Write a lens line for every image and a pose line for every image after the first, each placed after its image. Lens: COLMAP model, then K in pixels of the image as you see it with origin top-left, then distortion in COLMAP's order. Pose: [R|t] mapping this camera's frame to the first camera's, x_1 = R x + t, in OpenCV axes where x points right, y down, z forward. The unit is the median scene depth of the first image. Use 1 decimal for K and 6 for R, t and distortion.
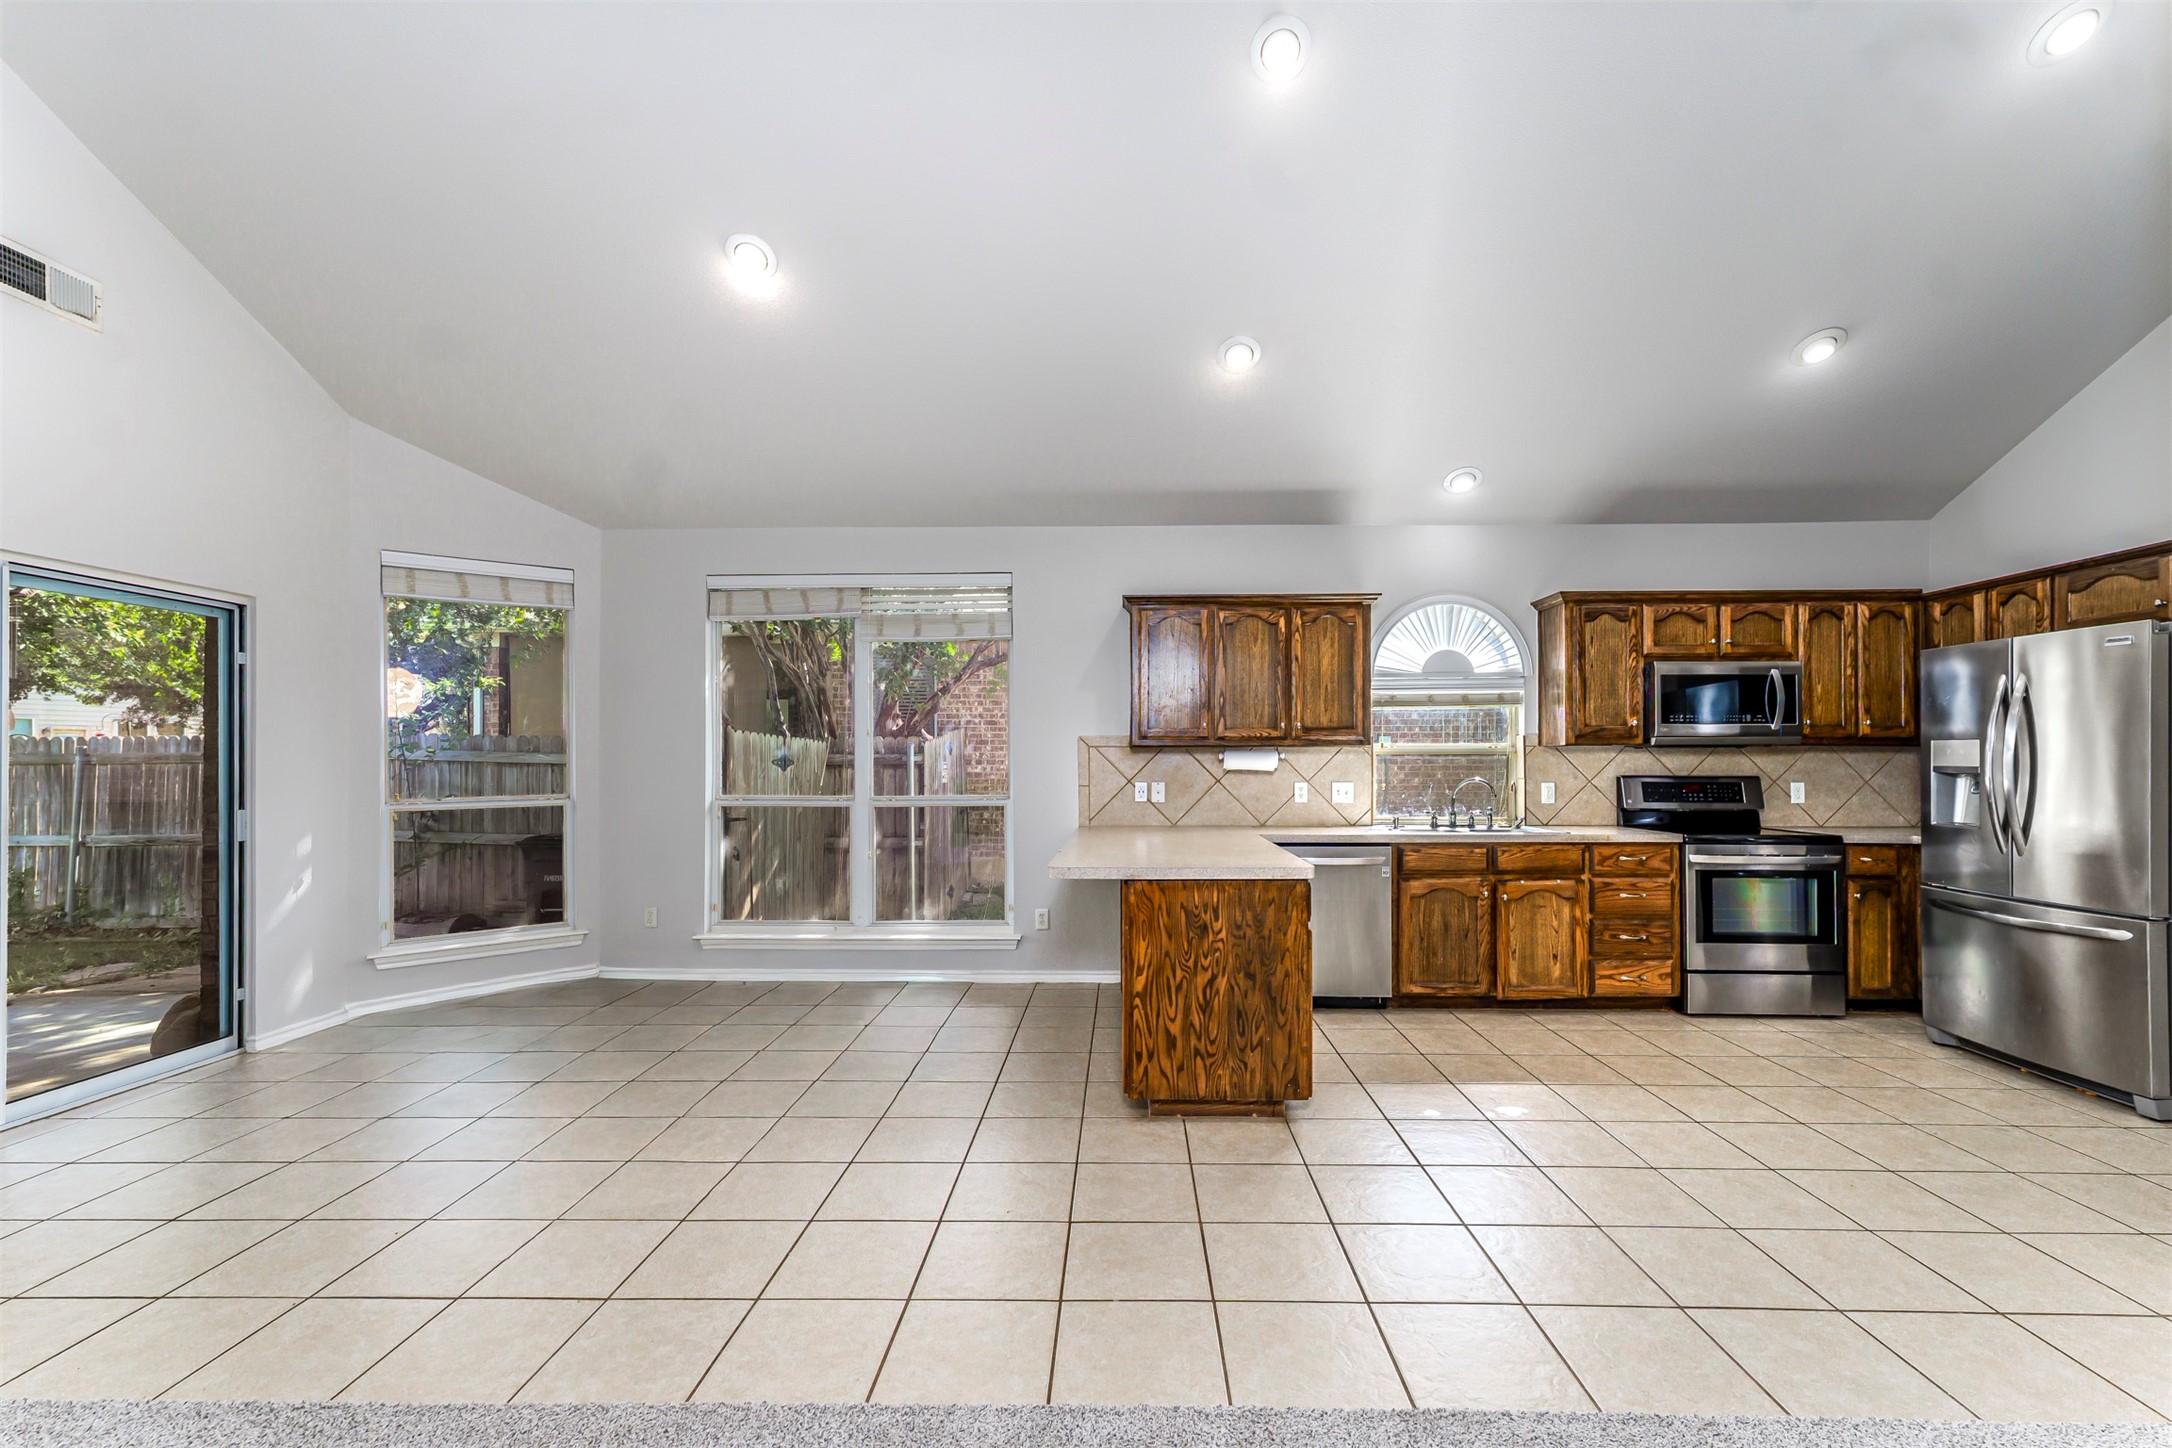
lens RADIAL K [[880.8, 0, 1116.3], [0, 880.8, 760.7], [0, 0, 1]] dist [0.007591, -0.000432]
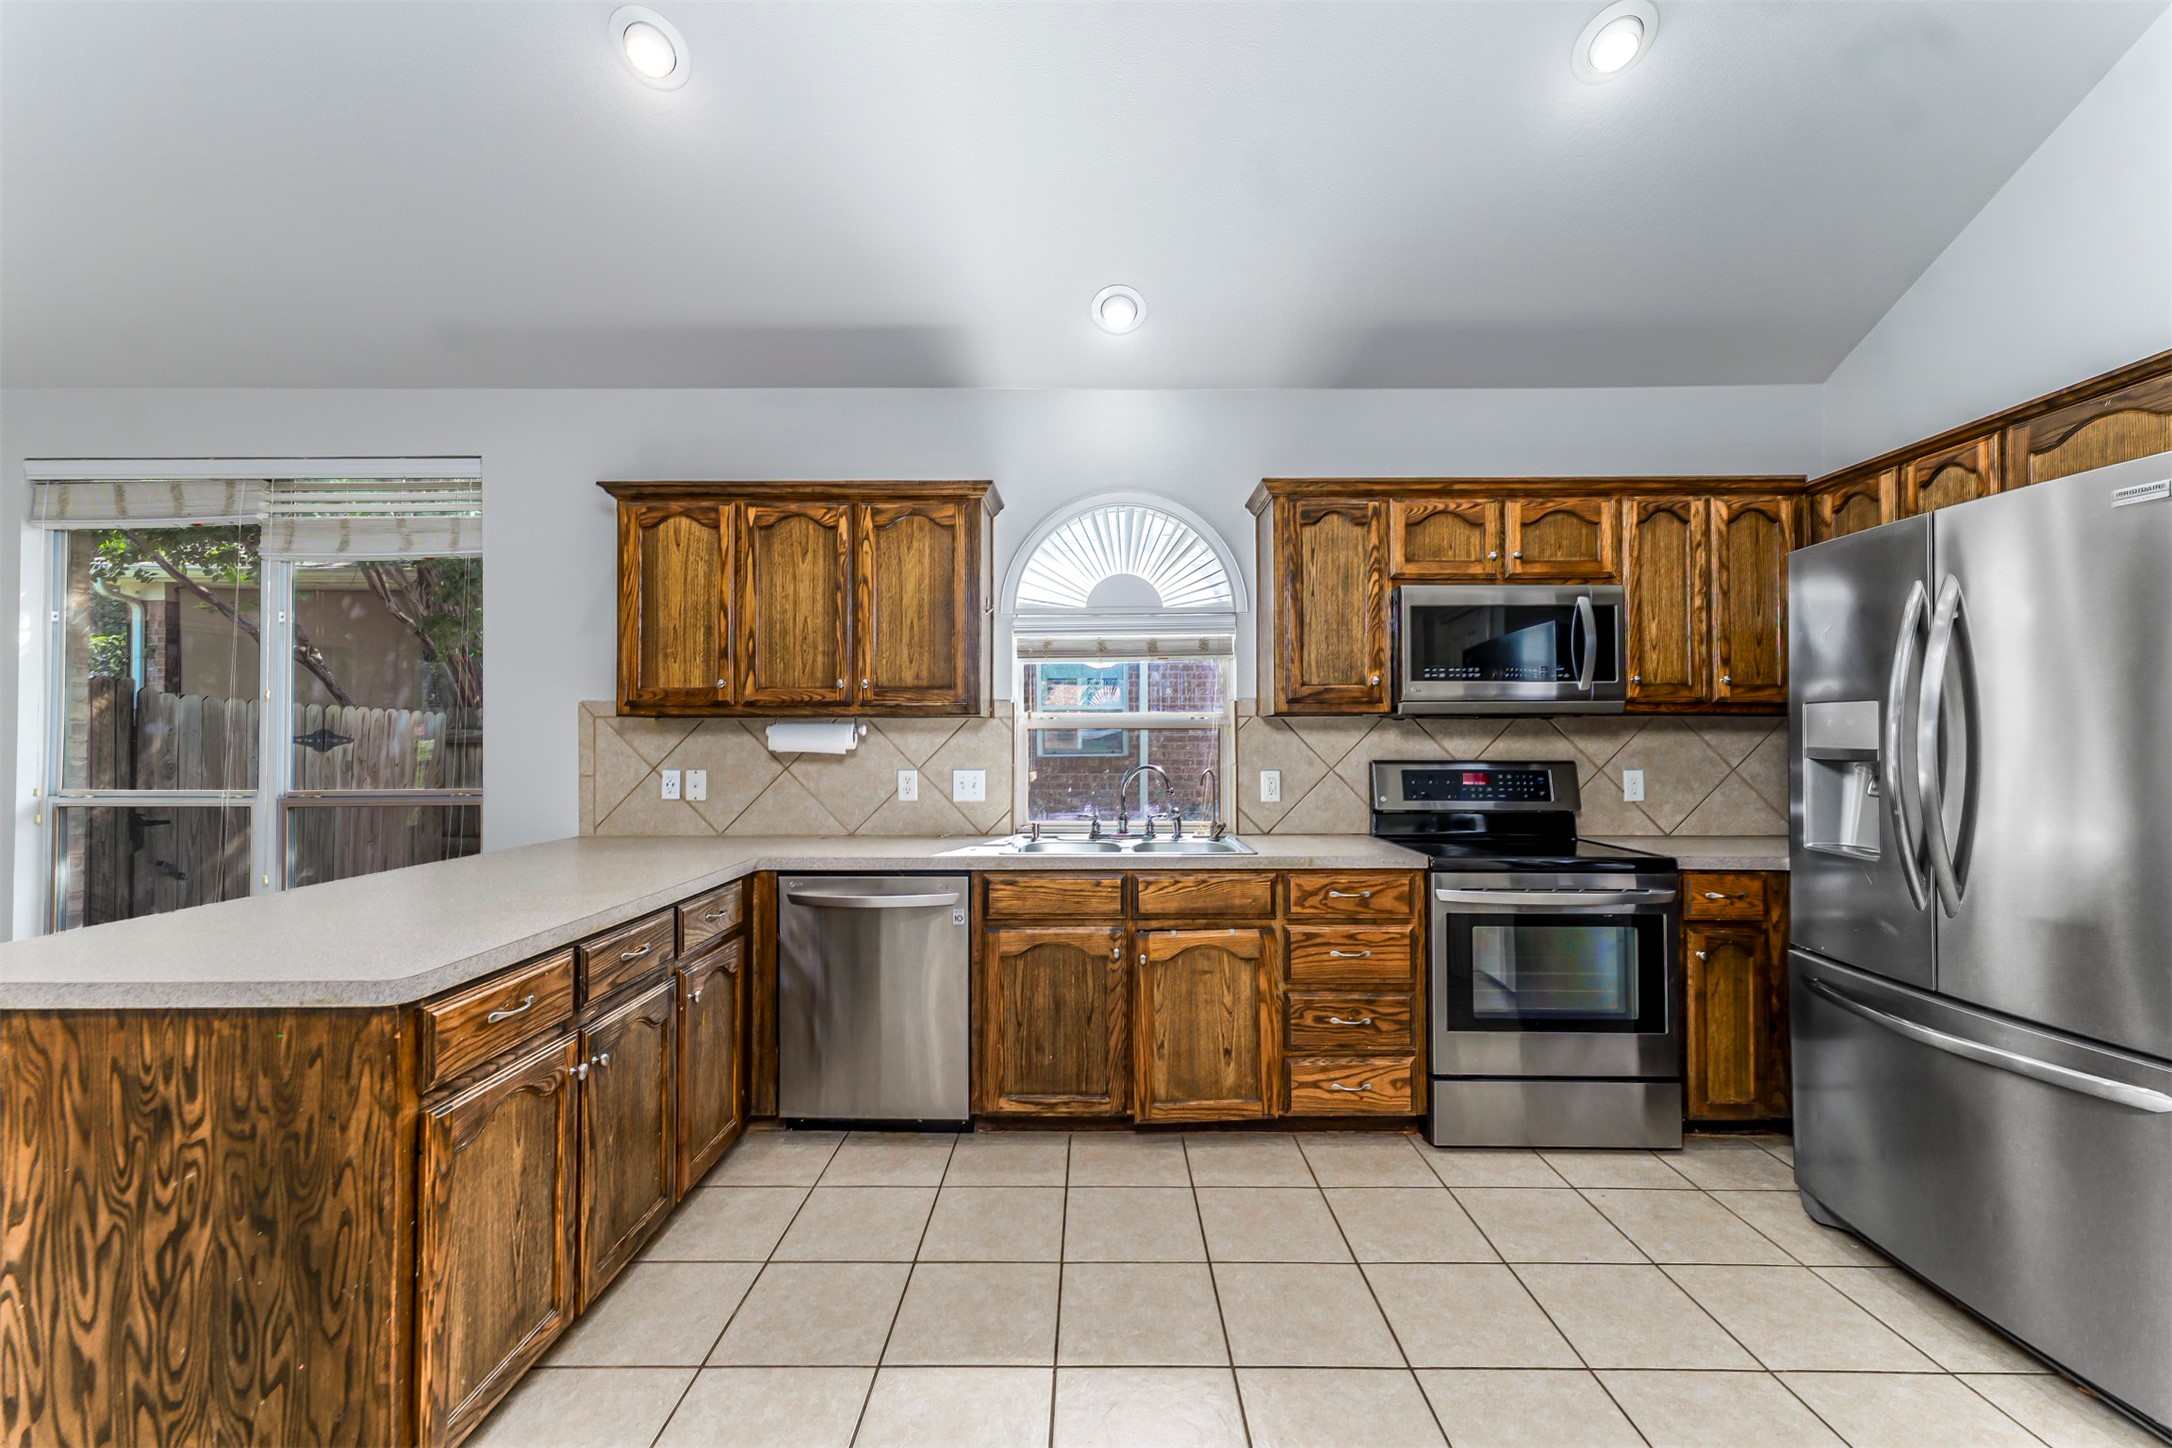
lens RADIAL K [[880.8, 0, 1097.2], [0, 880.8, 730.6], [0, 0, 1]] dist [0.007591, -0.000432]
pose [[0.999806, 0.000137, 0.019687, 0.389902], [-0.000001, 0.999976, -0.006895, -0.001184], [-0.019688, 0.006894, 0.999782, 0.374525]]
